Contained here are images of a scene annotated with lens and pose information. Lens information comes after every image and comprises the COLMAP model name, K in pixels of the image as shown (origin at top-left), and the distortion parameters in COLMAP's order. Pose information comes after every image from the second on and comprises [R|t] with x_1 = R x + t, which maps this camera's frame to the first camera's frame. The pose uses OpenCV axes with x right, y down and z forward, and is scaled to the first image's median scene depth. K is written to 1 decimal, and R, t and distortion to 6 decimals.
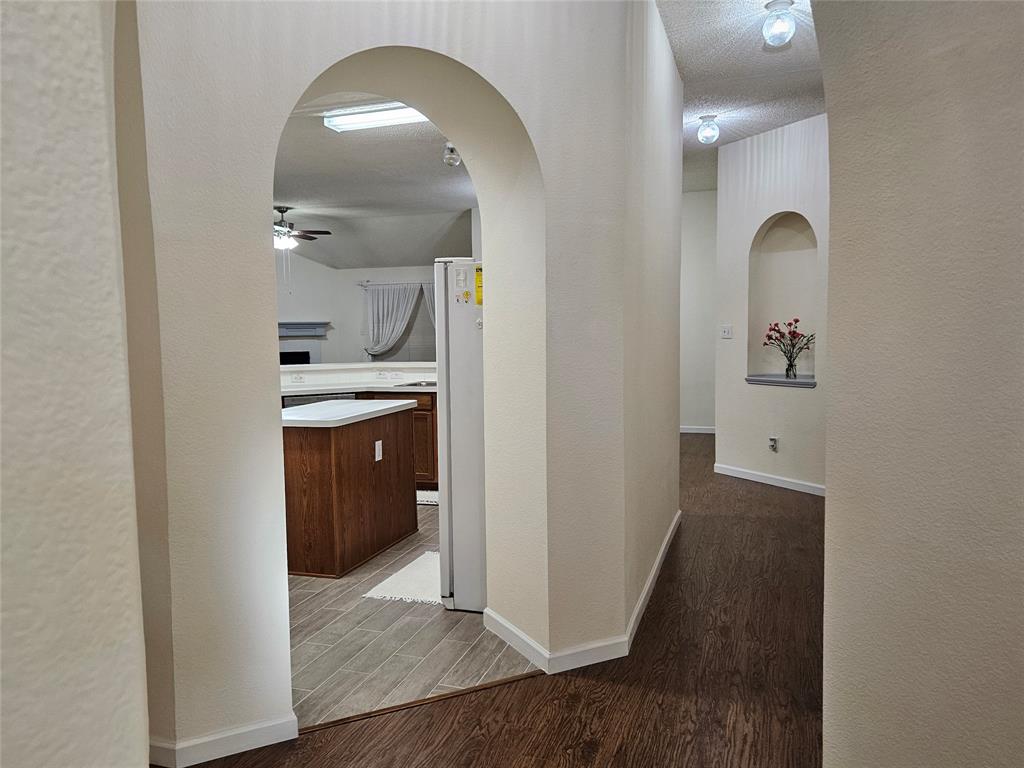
lens RADIAL K [[783.1, 0, 502.5], [0, 783.1, 382.6], [0, 0, 1]] dist [0.075417, -0.066448]
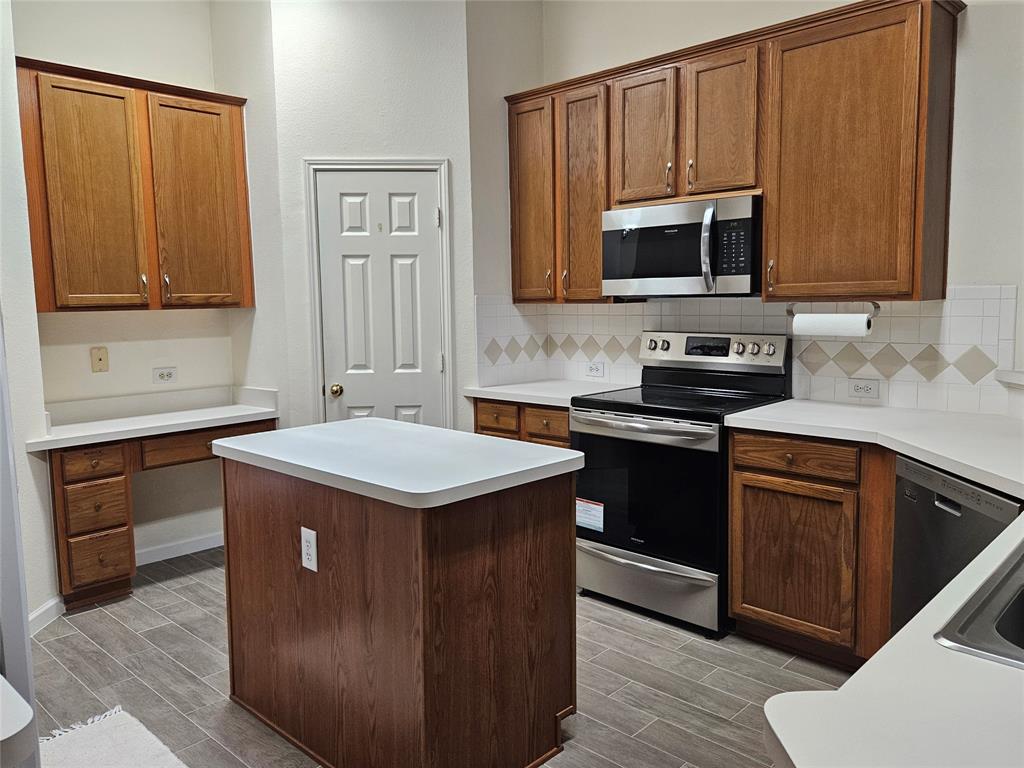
lens RADIAL K [[767.4, 0, 516.9], [0, 767.4, 370.9], [0, 0, 1]] dist [0.079207, -0.072840]
pose [[-0.417523, 0.114012, -0.901485, 0.093661], [-0.045720, 0.988205, 0.146155, -0.044035], [0.907516, 0.102239, -0.407385, 0.609208]]
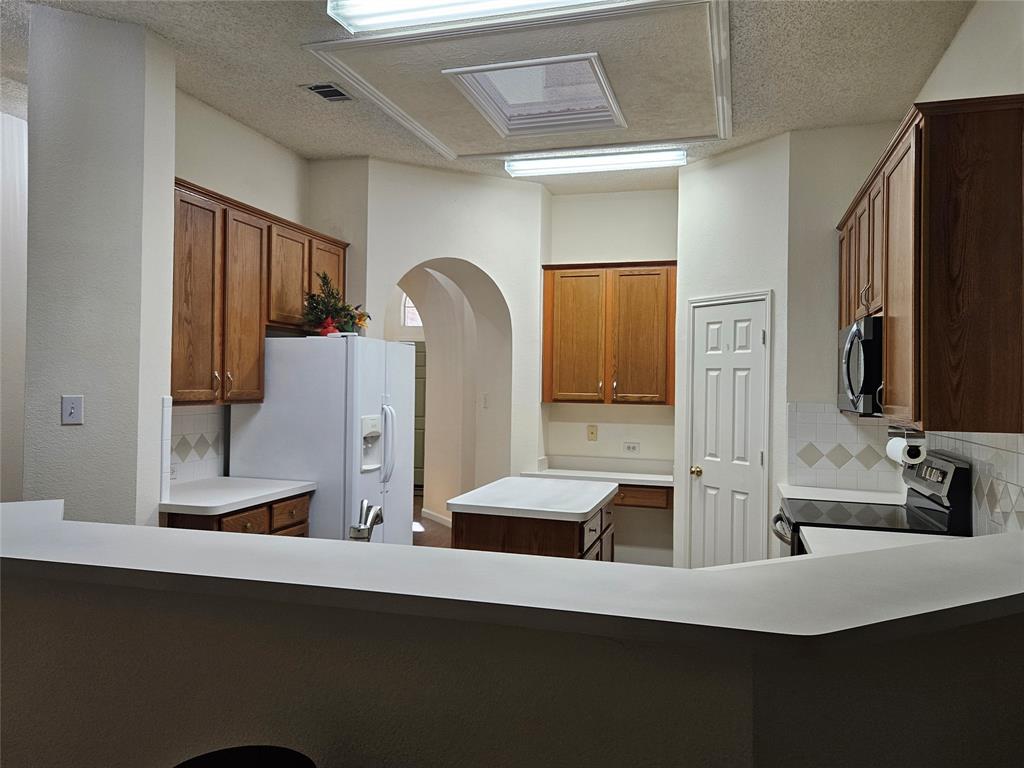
lens RADIAL K [[767.8, 0, 506.2], [0, 767.8, 379.5], [0, 0, 1]] dist [0.075256, -0.061887]
pose [[-0.999171, 0.000060, -0.040717, -0.070576], [-0.002734, 0.997643, 0.068570, -0.067776], [0.040625, 0.068625, -0.996815, 0.864003]]
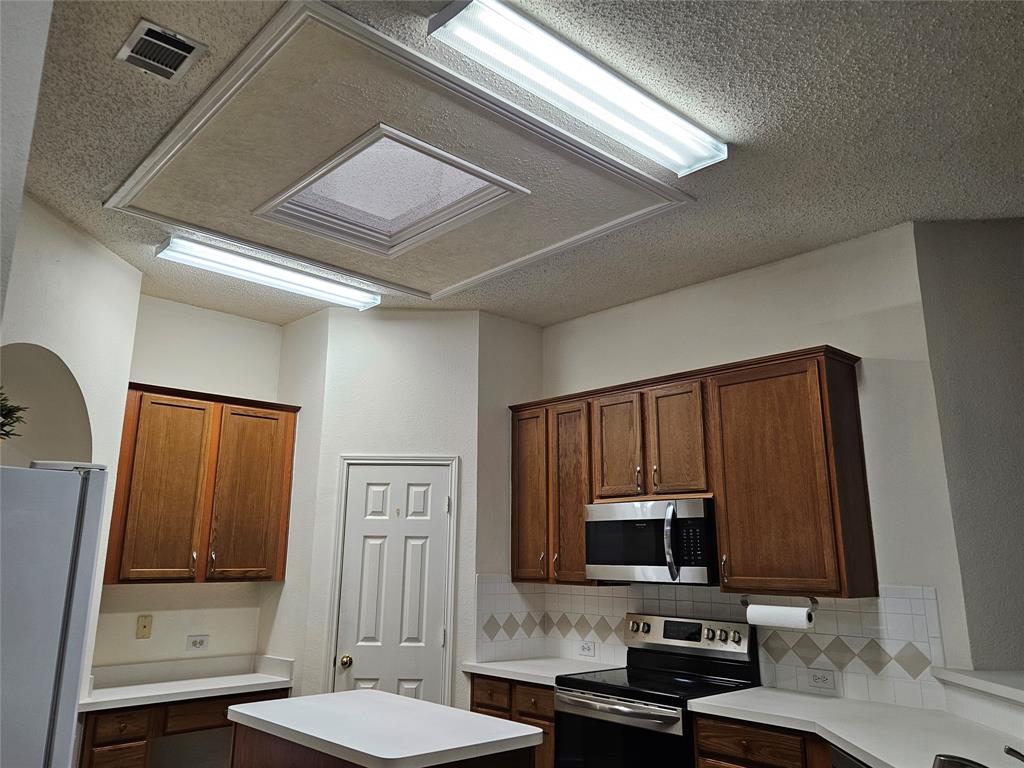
lens RADIAL K [[767.8, 0, 506.2], [0, 767.8, 379.5], [0, 0, 1]] dist [0.075256, -0.061887]
pose [[-0.475834, -0.187401, -0.859338, 0.136505], [-0.068297, 0.981960, -0.176325, -0.056427], [0.876879, -0.025211, -0.480049, 0.655206]]
